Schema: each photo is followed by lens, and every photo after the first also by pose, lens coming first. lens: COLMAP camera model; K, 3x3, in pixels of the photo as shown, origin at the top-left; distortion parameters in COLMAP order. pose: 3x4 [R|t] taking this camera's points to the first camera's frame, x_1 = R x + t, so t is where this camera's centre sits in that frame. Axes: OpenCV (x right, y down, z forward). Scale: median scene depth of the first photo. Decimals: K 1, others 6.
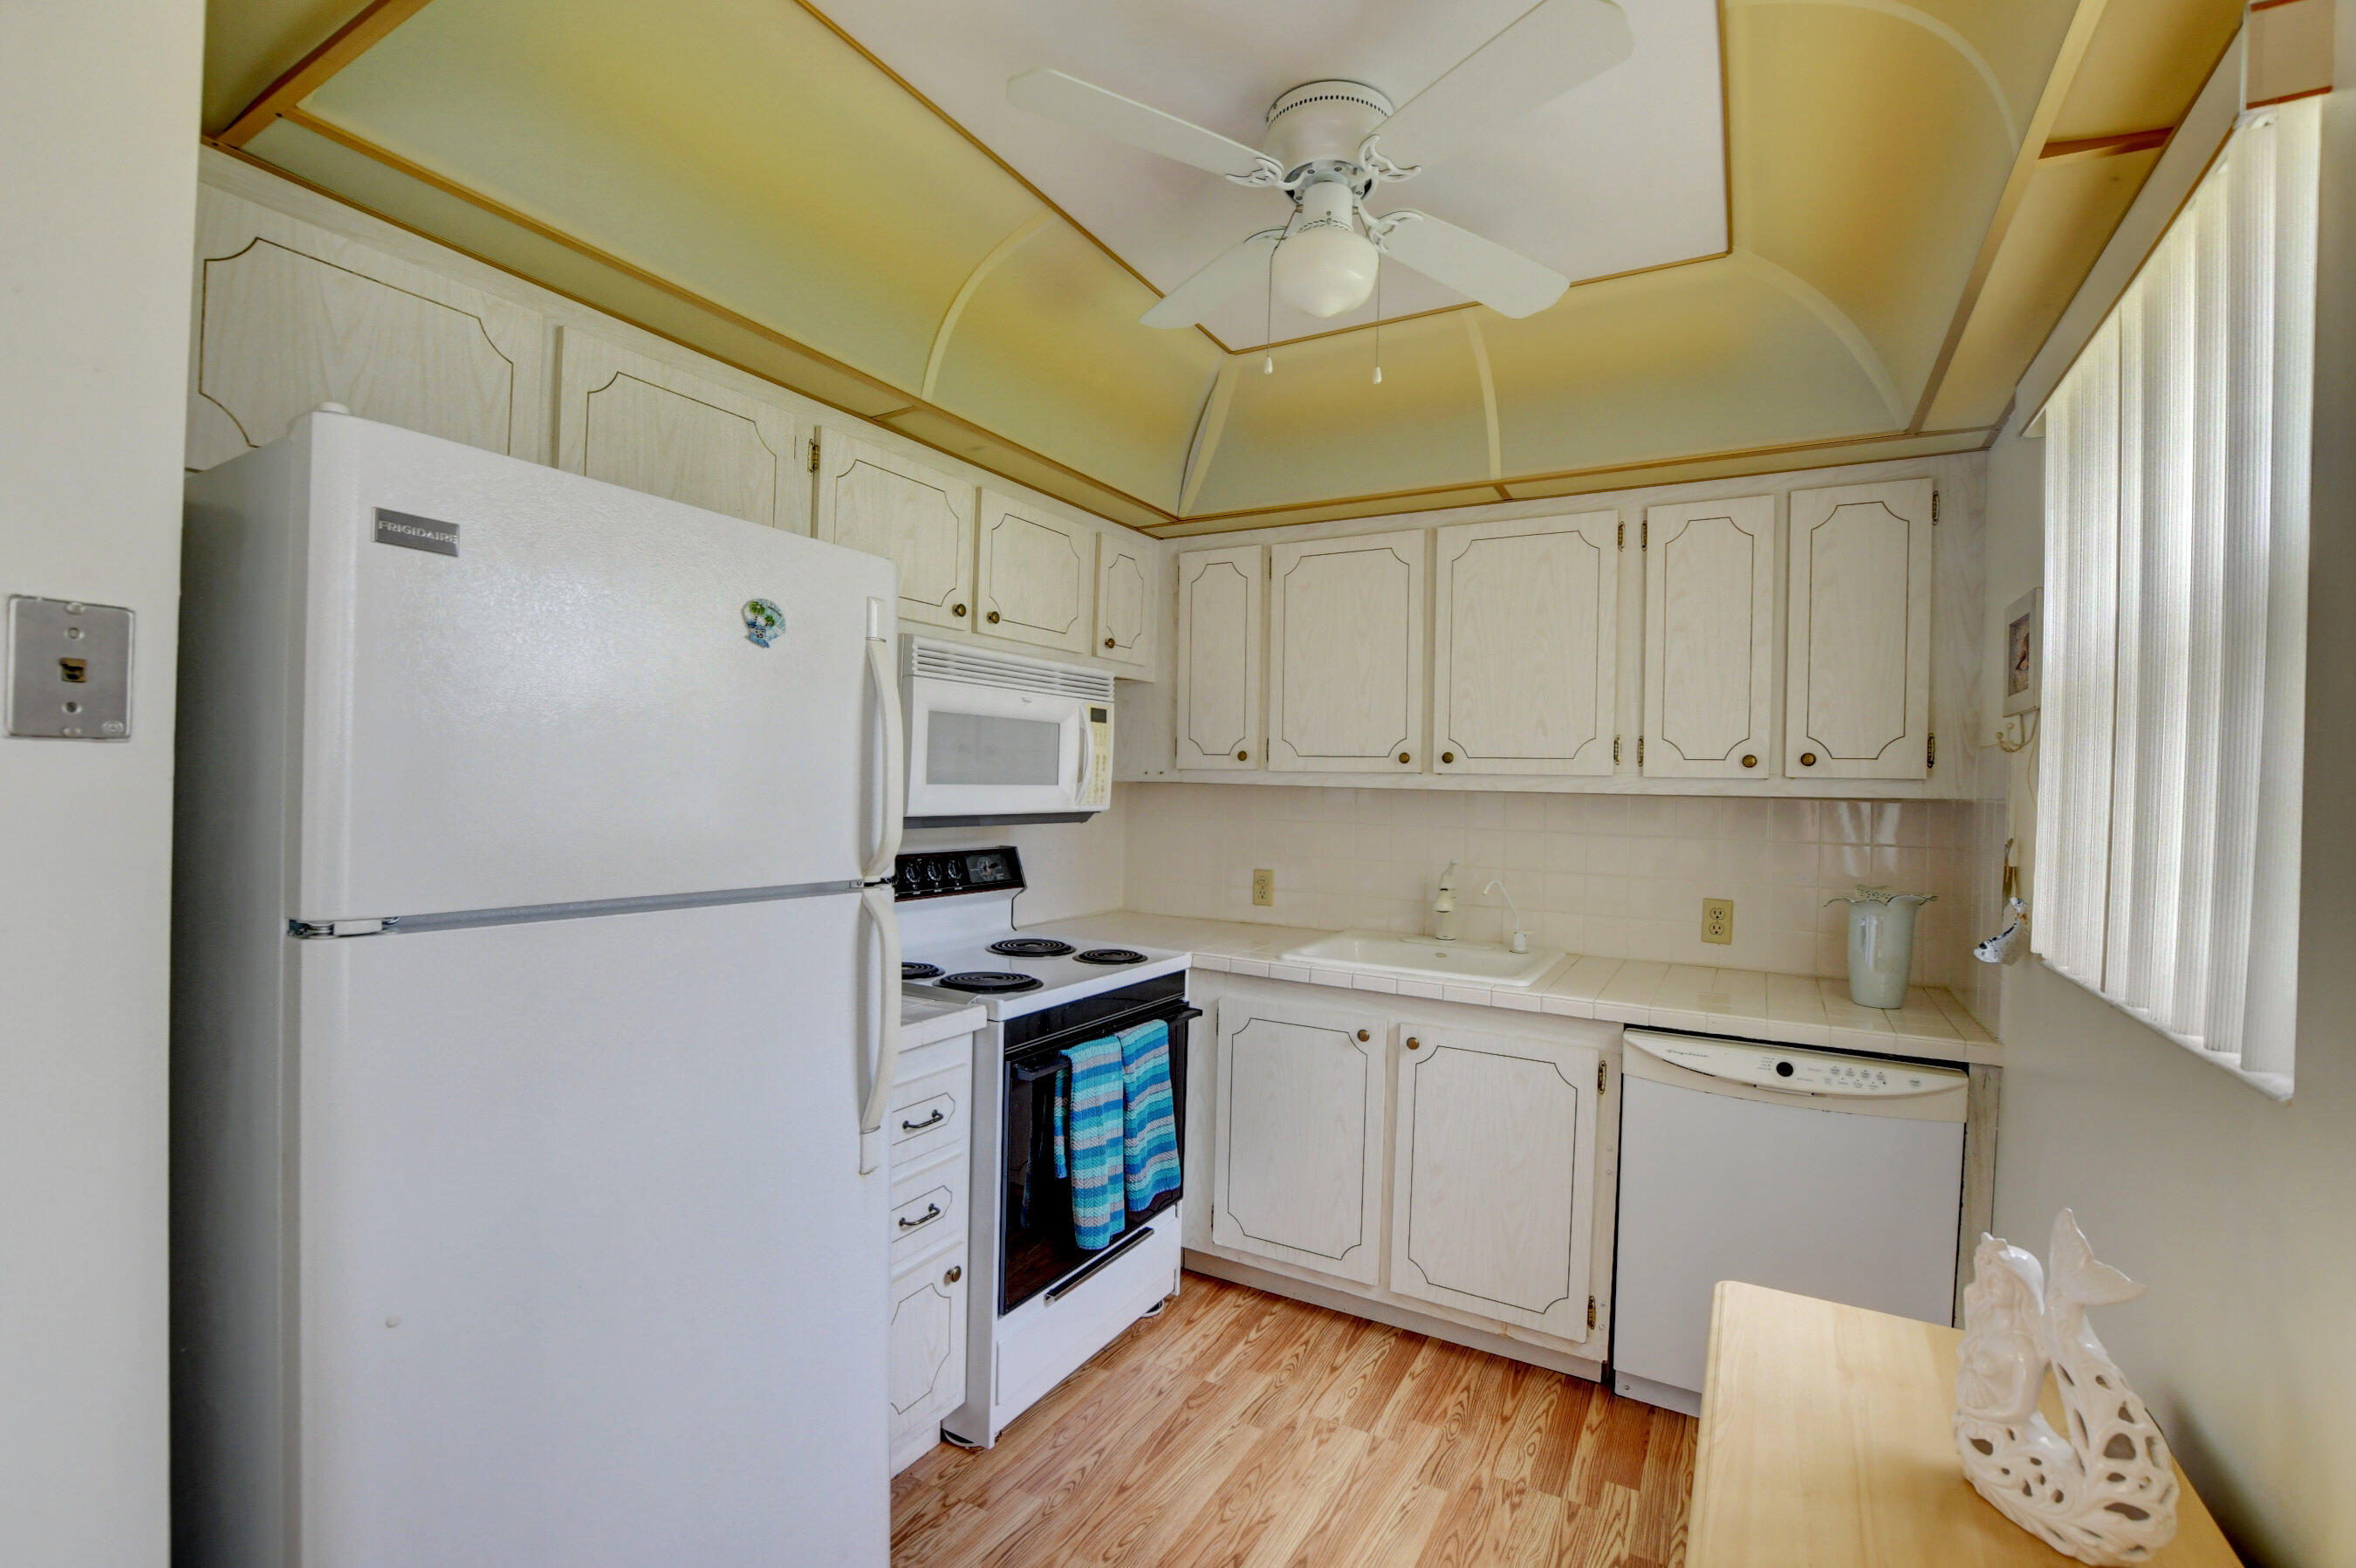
lens RADIAL K [[1036.4, 0, 1173.1], [0, 1036.4, 789.0], [0, 0, 1]] dist [-0.032607, 0.003758]
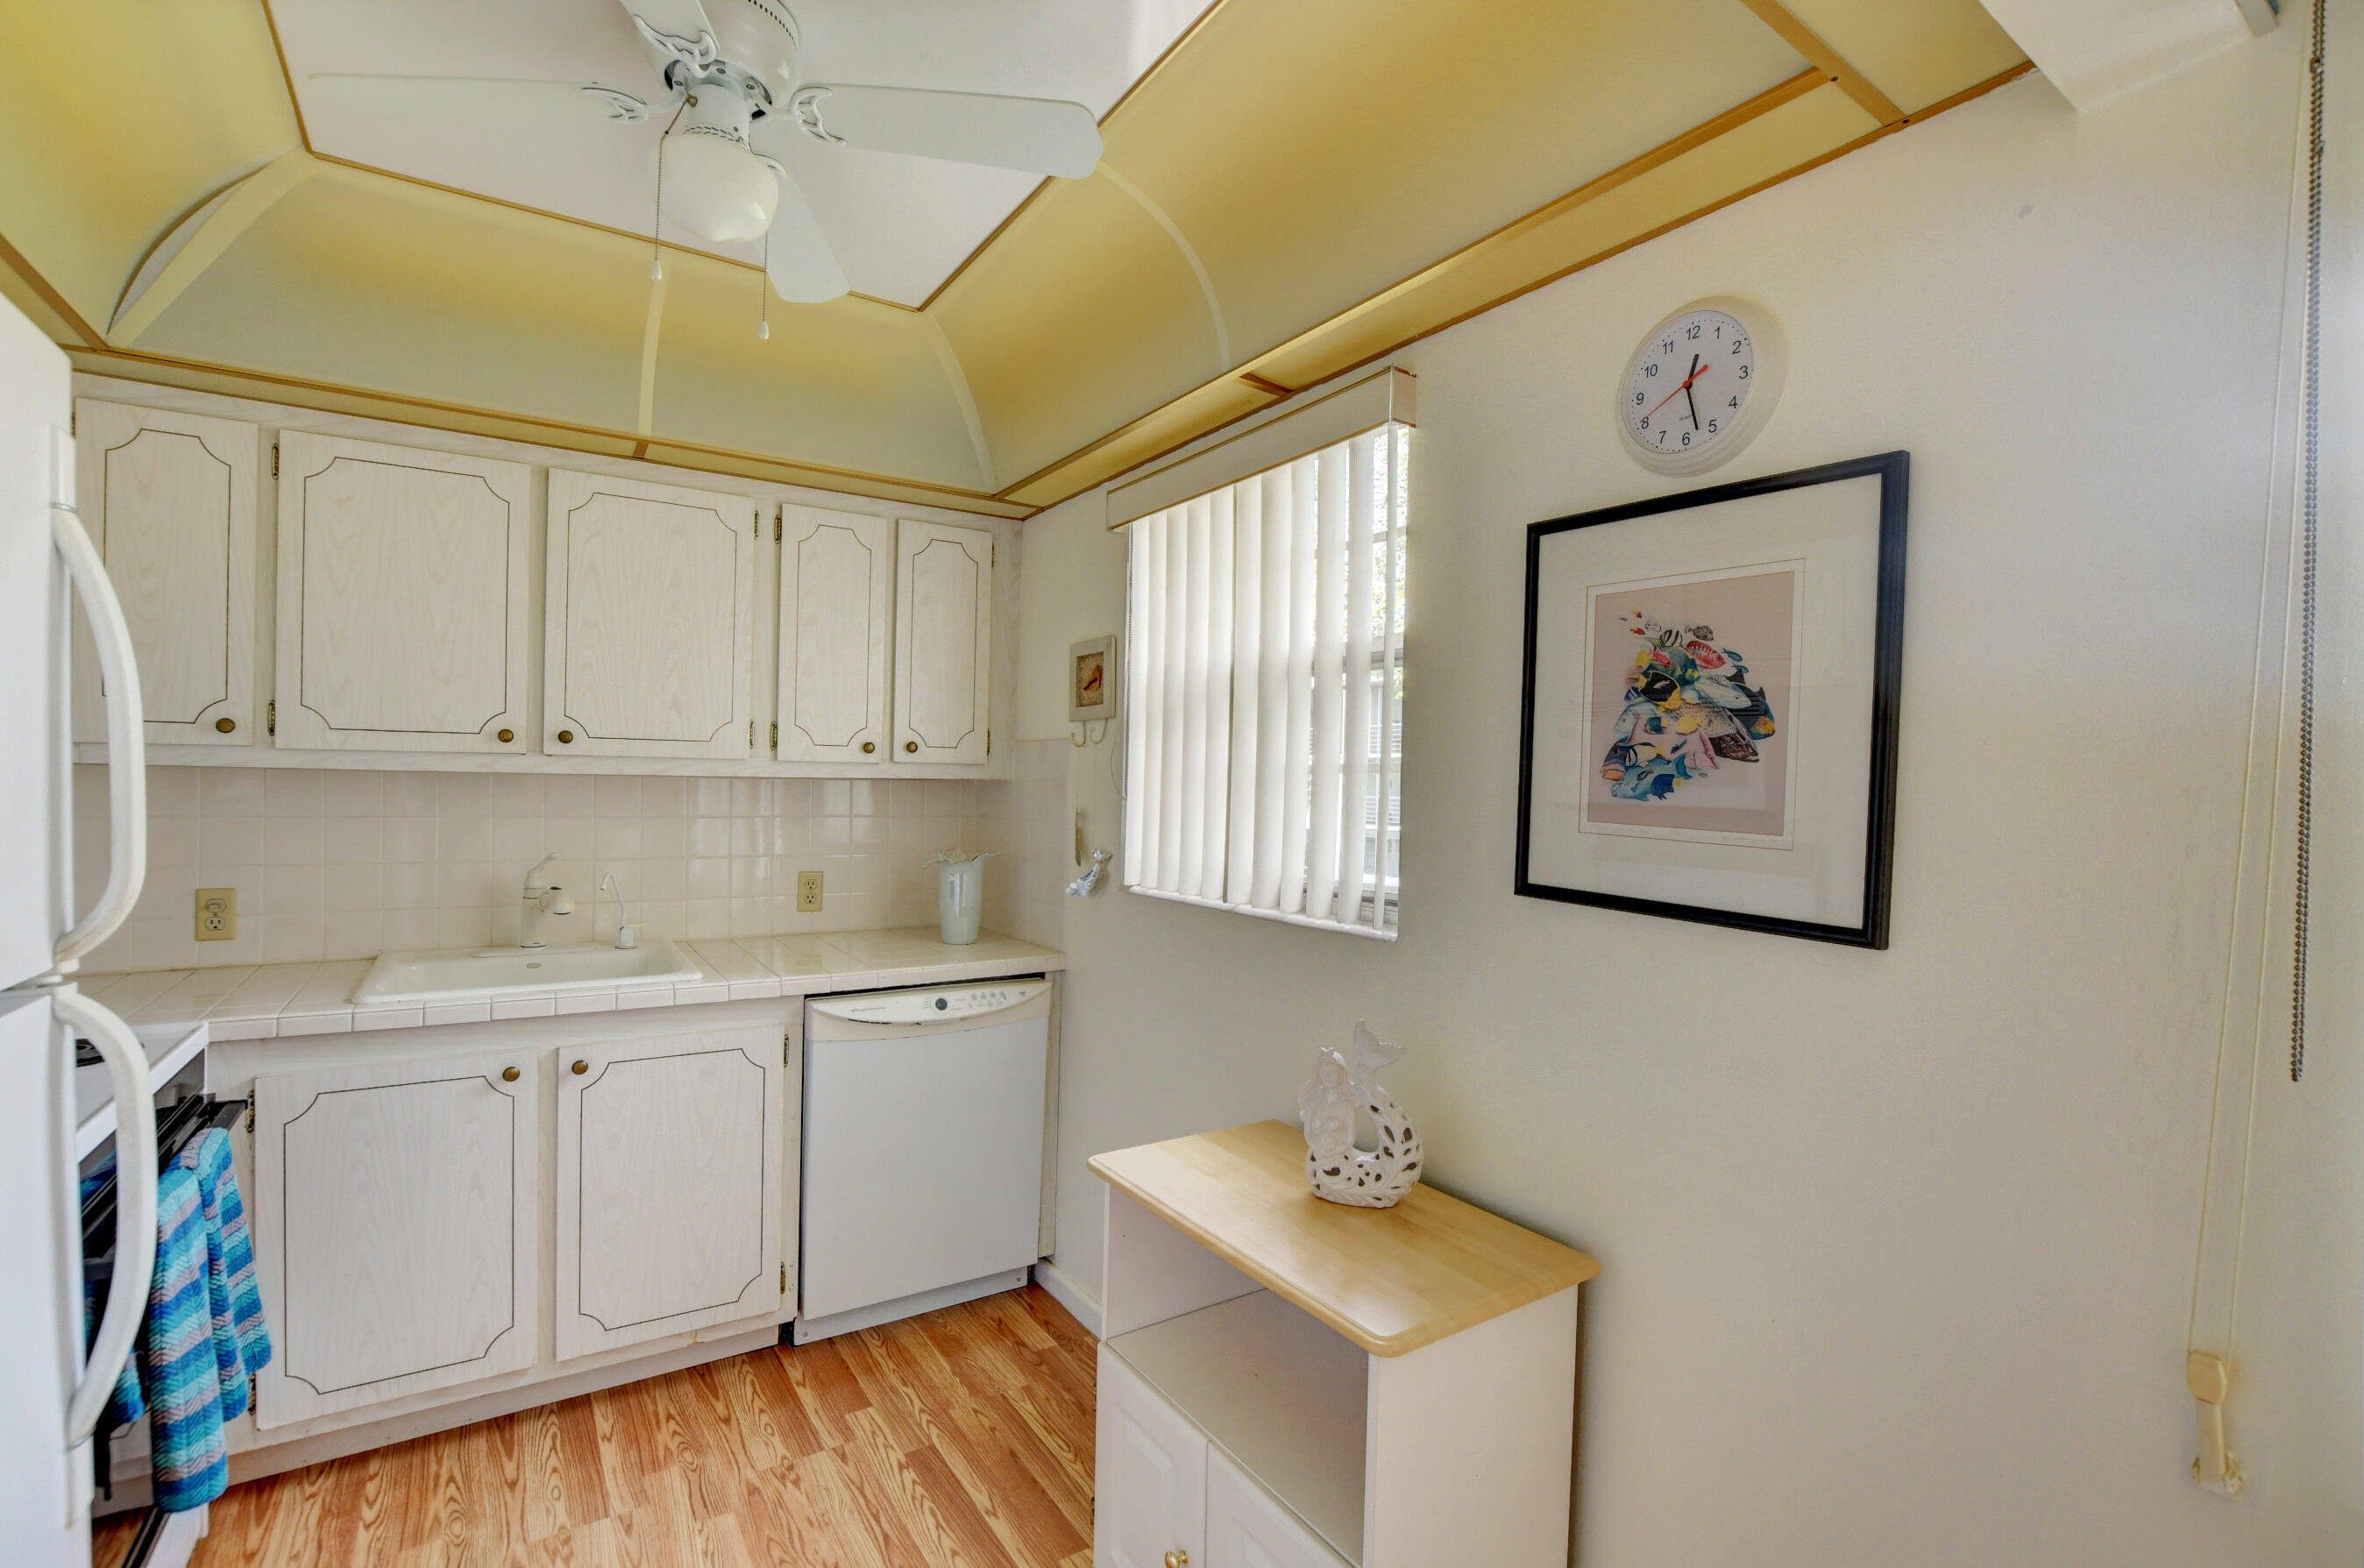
lens RADIAL K [[1039.9, 0, 1177.1], [0, 1039.9, 789.0], [0, 0, 1]] dist [-0.032607, 0.003758]
pose [[0.449480, -0.021264, 0.893037, -0.312375], [-0.003653, 0.999665, 0.025642, -0.011884], [-0.893283, -0.014787, 0.449251, 0.169979]]
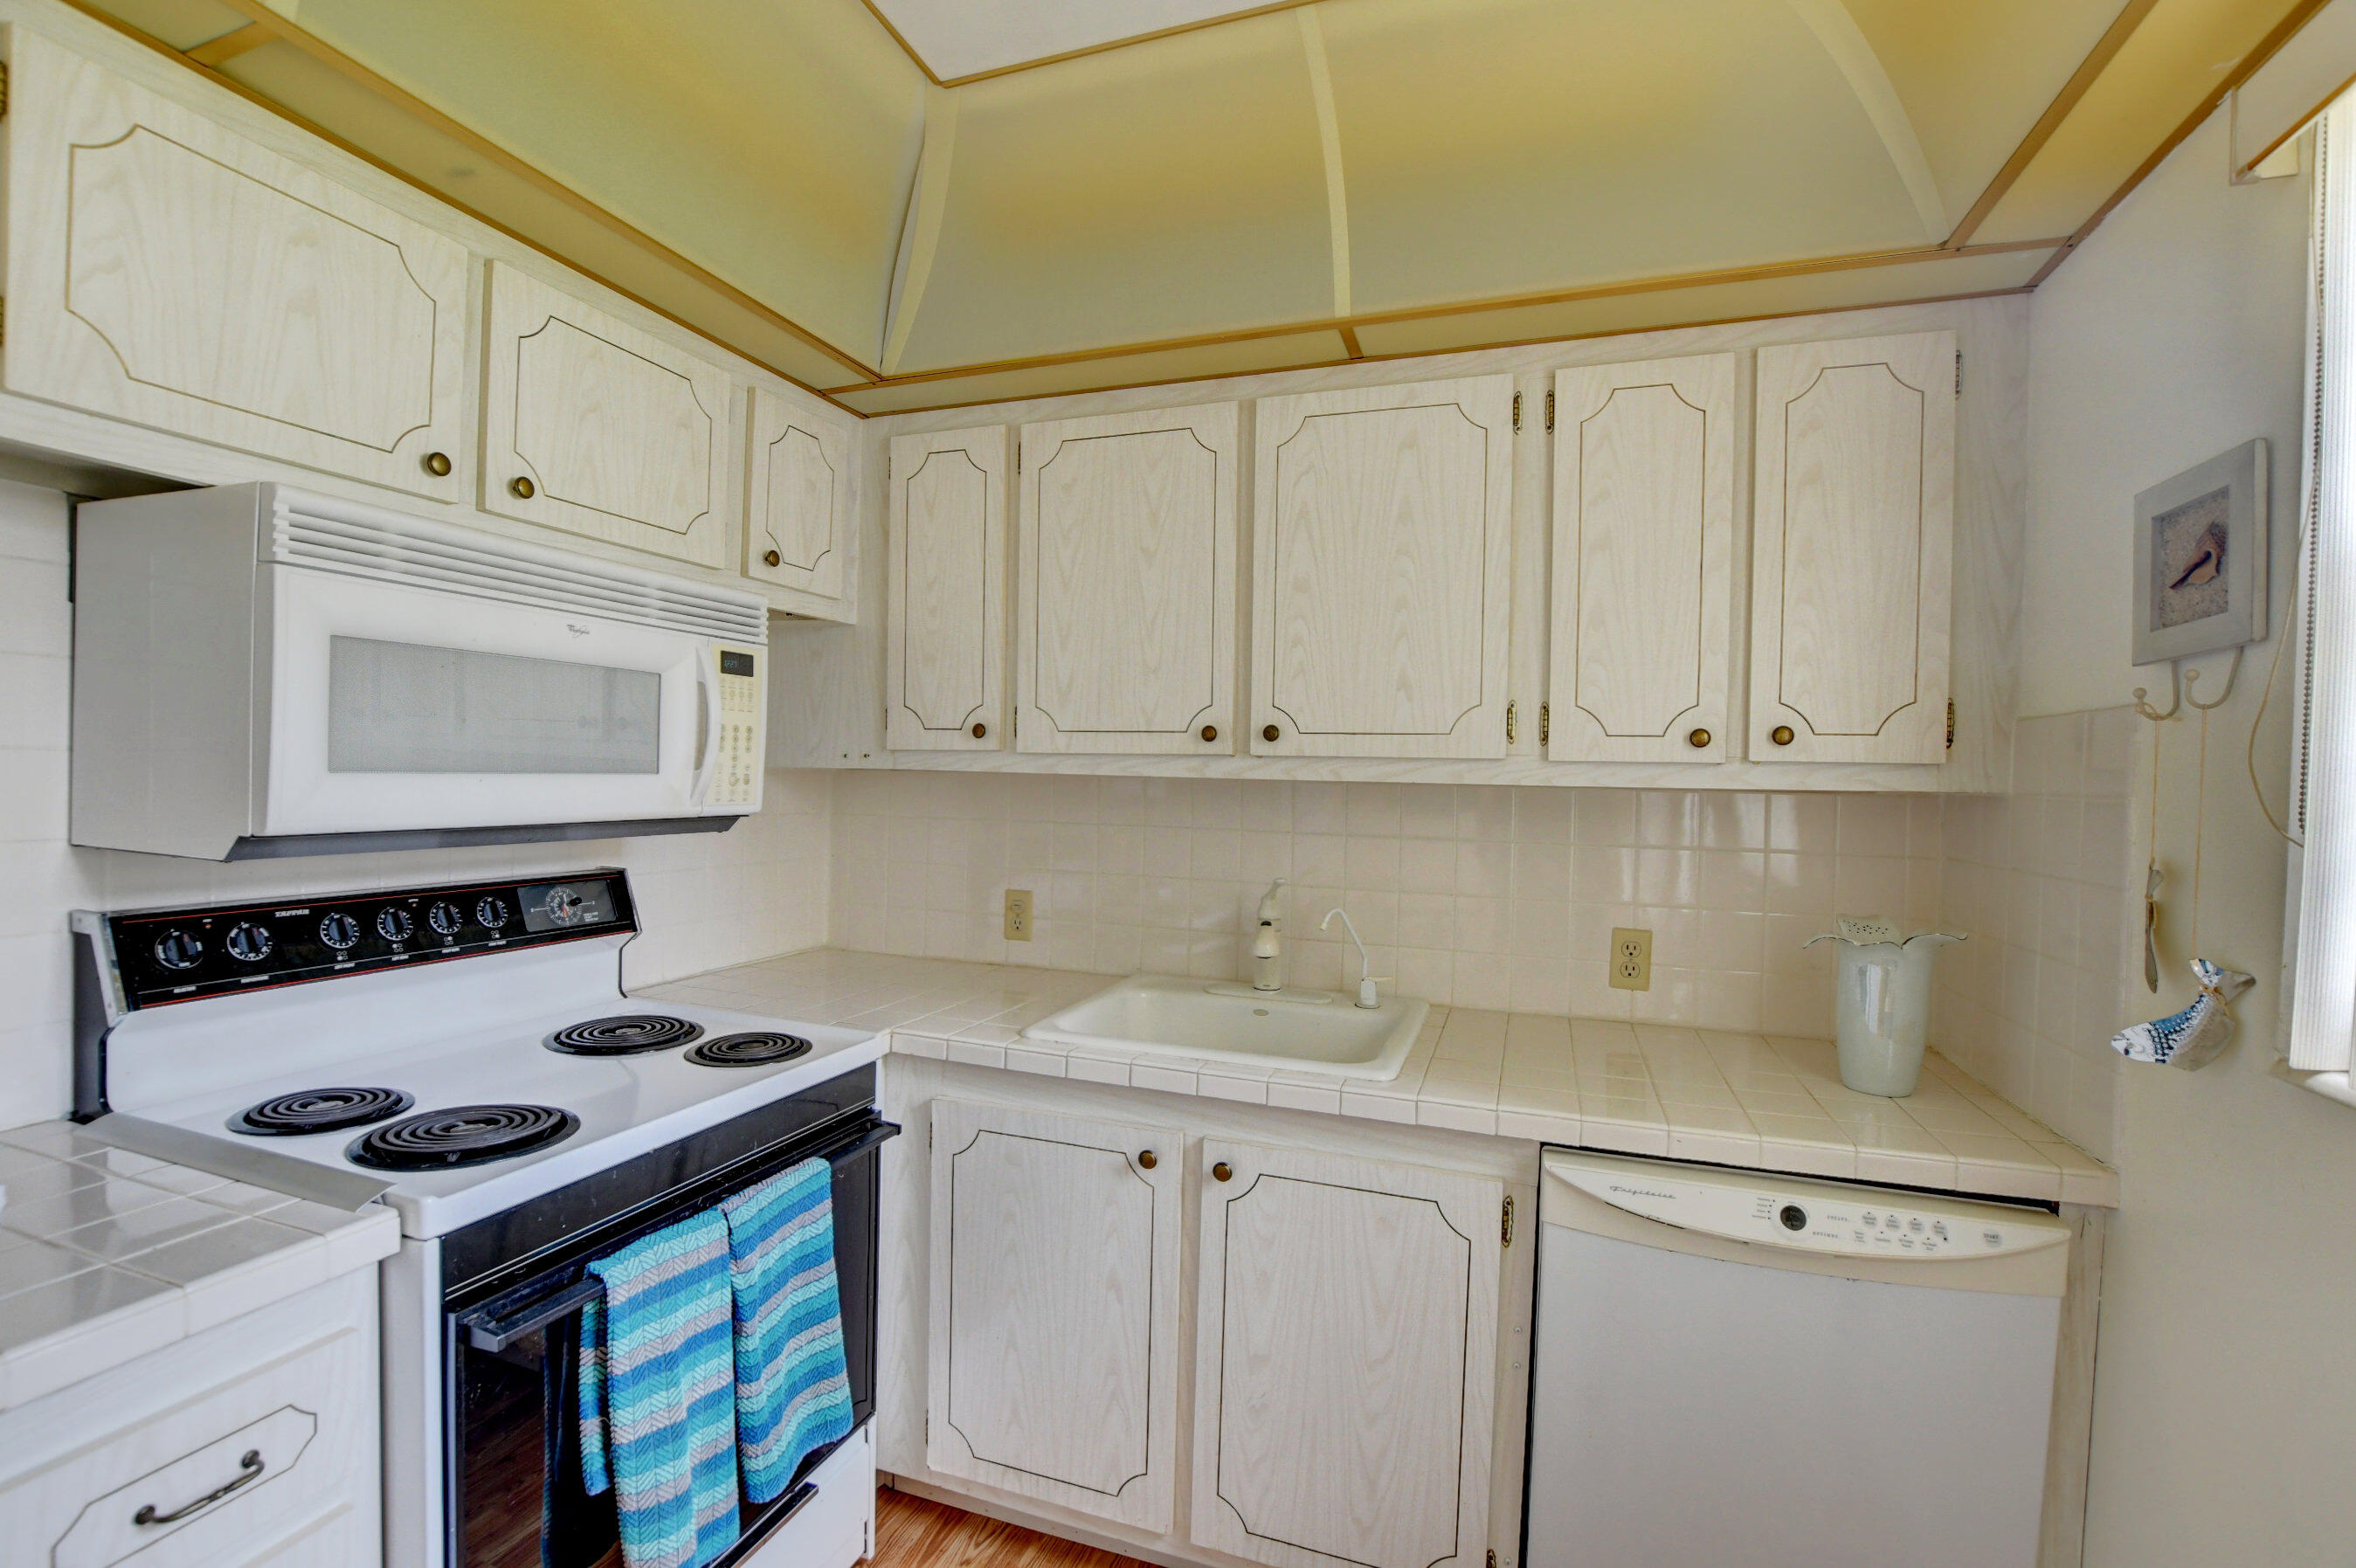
lens RADIAL K [[1036.4, 0, 1173.1], [0, 1036.4, 789.0], [0, 0, 1]] dist [-0.032607, 0.003758]
pose [[0.983783, -0.003977, 0.179316, 0.087977], [0.001844, 0.999926, 0.012057, -0.001837], [-0.179351, -0.011530, 0.983718, 0.377280]]
